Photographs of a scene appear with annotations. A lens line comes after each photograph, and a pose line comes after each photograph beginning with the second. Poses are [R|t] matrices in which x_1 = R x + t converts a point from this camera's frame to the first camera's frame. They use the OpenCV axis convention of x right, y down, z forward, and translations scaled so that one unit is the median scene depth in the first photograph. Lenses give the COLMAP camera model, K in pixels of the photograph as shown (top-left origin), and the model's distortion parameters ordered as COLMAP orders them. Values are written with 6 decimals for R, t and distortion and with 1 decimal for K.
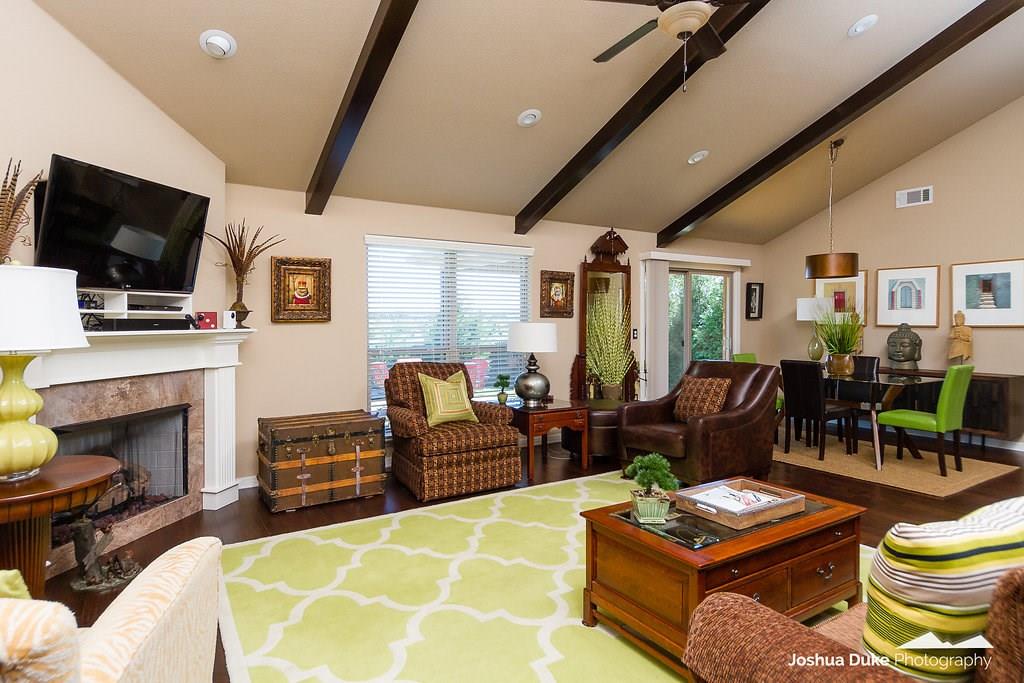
lens RADIAL K [[542.5, 0, 513.6], [0, 542.5, 313.8], [0, 0, 1]] dist [0.011559, 0.001487]
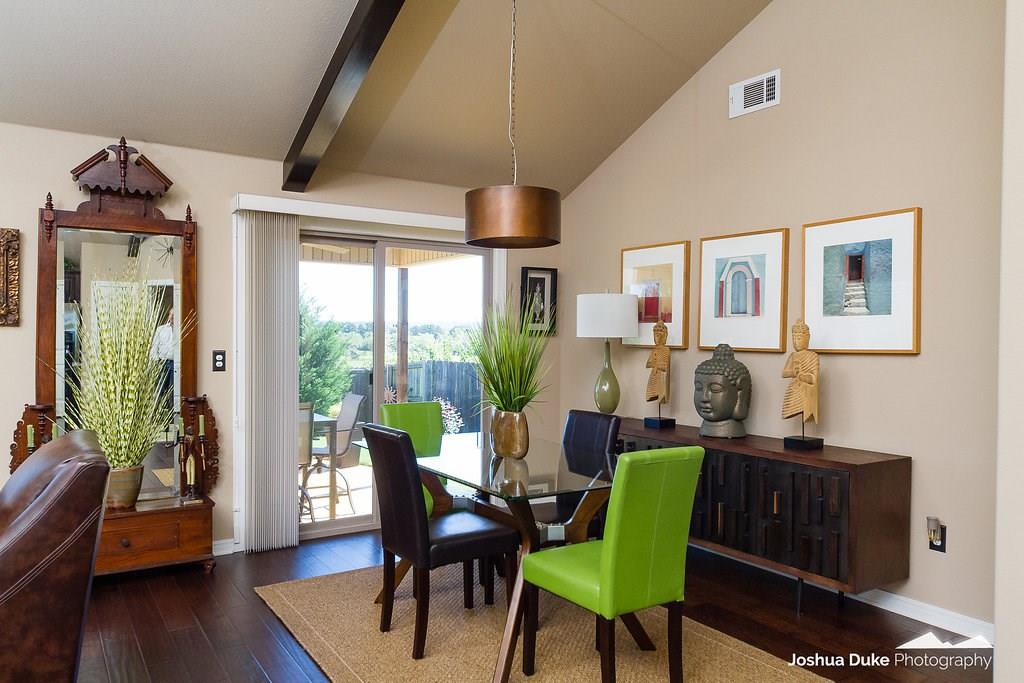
lens RADIAL K [[717.8, 0, 516.0], [0, 717.8, 339.3], [0, 0, 1]] dist [-0.003078, 0.002764]
pose [[0.998722, 0.008456, 0.049819, 0.493333], [-0.009329, 0.999807, 0.017316, 0.003469], [-0.049663, -0.017759, 0.998608, 0.352486]]
